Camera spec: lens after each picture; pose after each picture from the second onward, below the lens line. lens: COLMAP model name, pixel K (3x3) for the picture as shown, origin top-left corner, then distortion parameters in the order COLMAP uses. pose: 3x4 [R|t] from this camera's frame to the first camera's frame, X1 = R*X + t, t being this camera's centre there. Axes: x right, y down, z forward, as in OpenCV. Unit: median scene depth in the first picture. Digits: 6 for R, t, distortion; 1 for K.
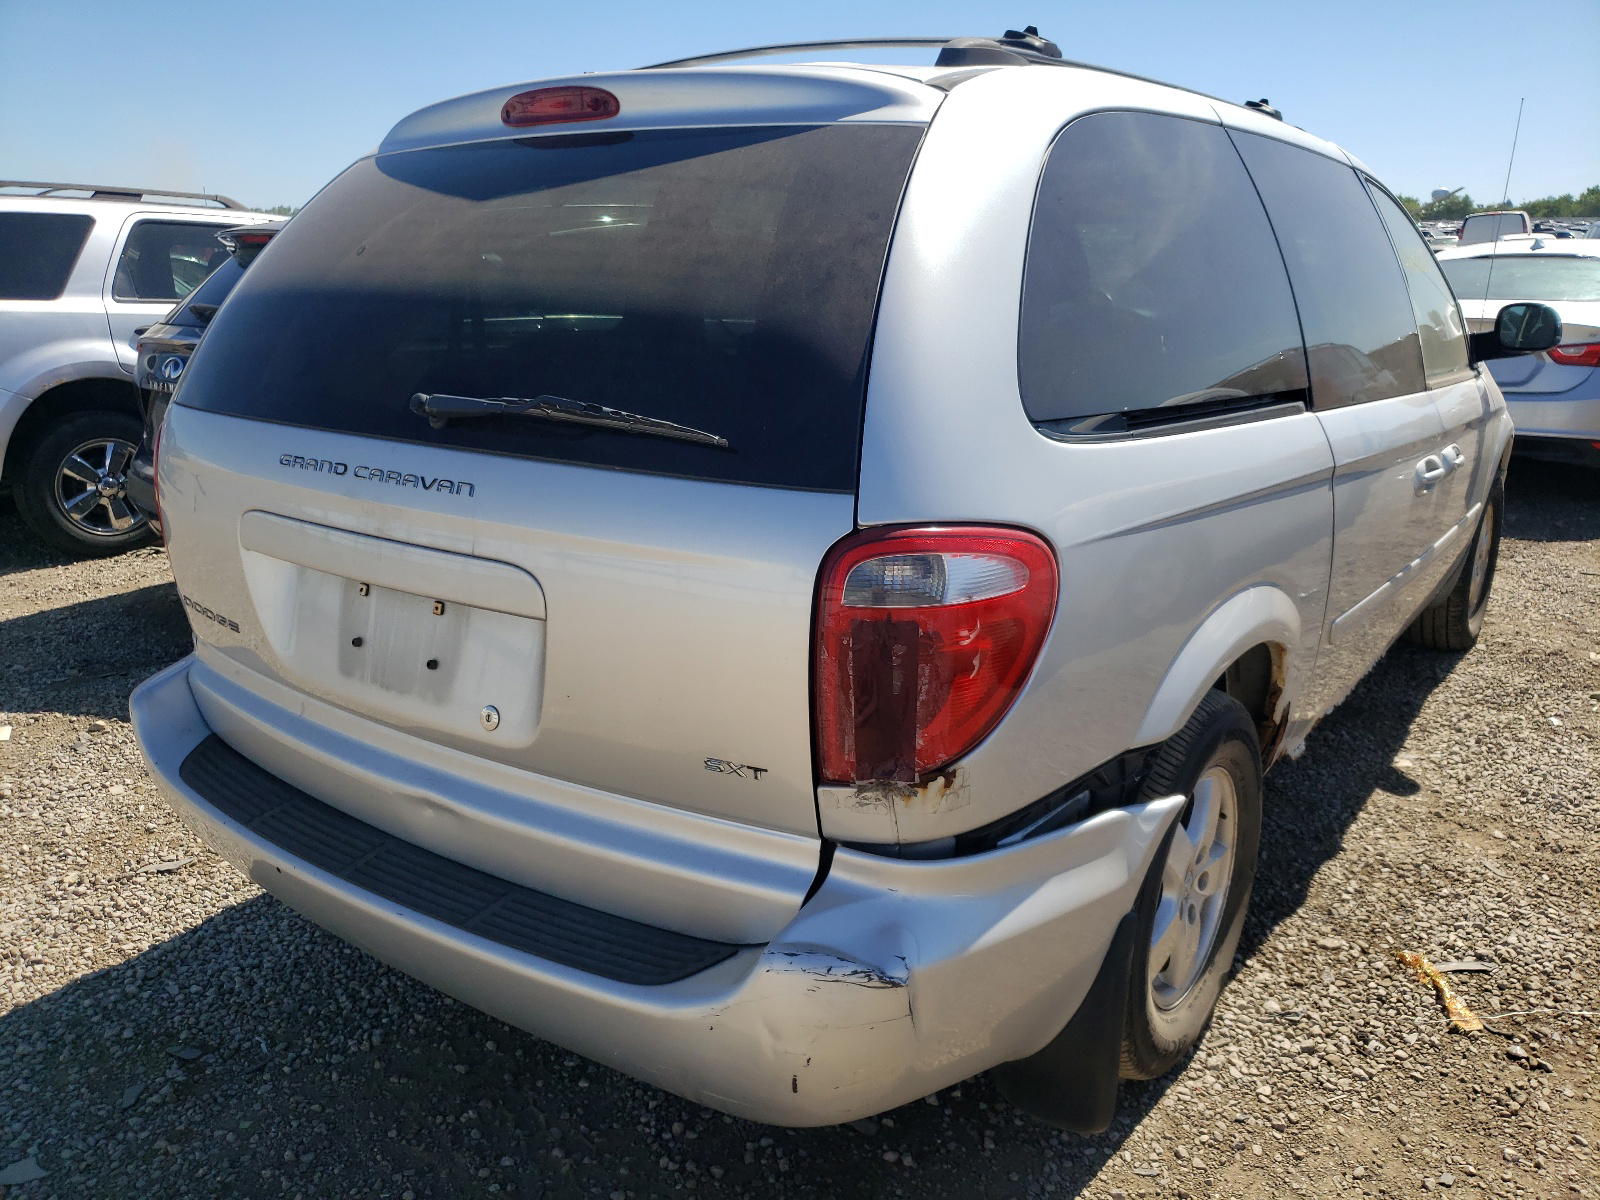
lens RADIAL K [[1213.5, 0, 799.8], [0, 1213.5, 601.0], [0, 0, 1]] dist [-0.011112, -0.002265]
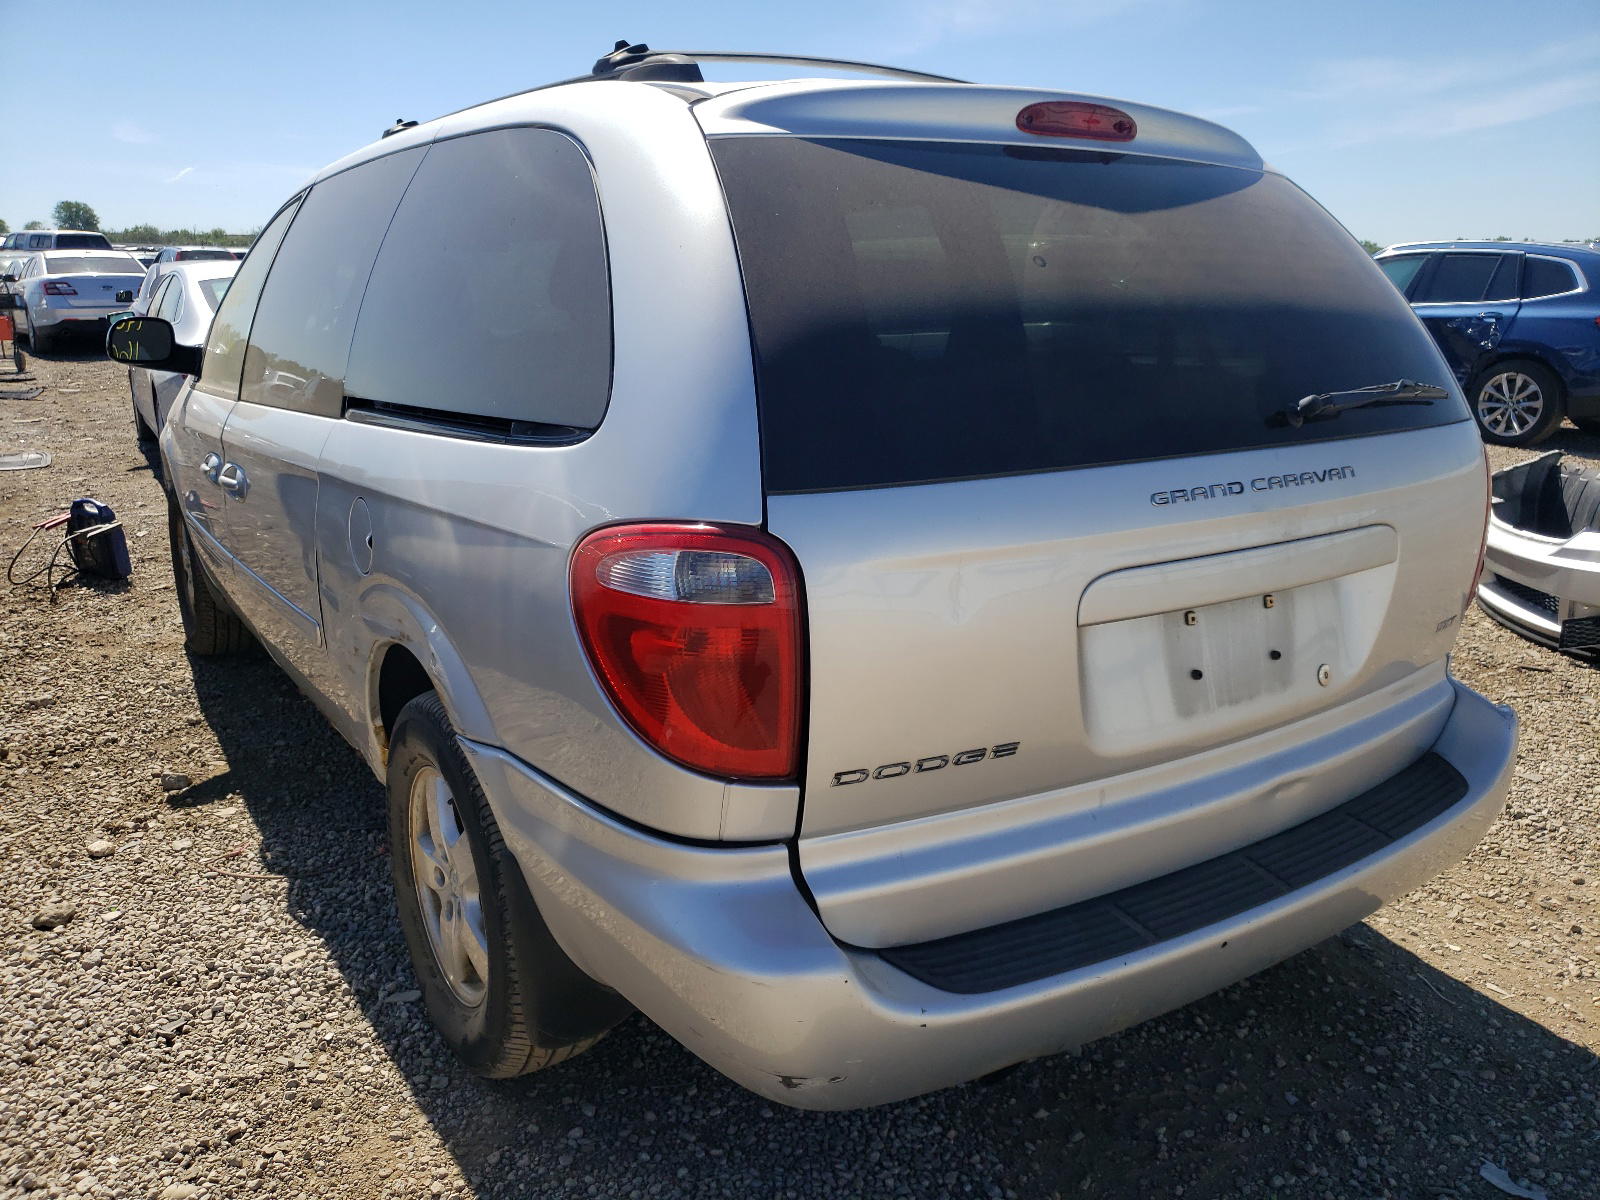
lens RADIAL K [[1213.5, 0, 799.7], [0, 1213.5, 599.3], [0, 0, 1]] dist [-0.011112, -0.002265]
pose [[0.346742, -0.235715, 0.907859, -1.338511], [0.255735, 0.954995, 0.150280, -0.247992], [-0.902424, 0.180063, 0.391418, 0.918875]]
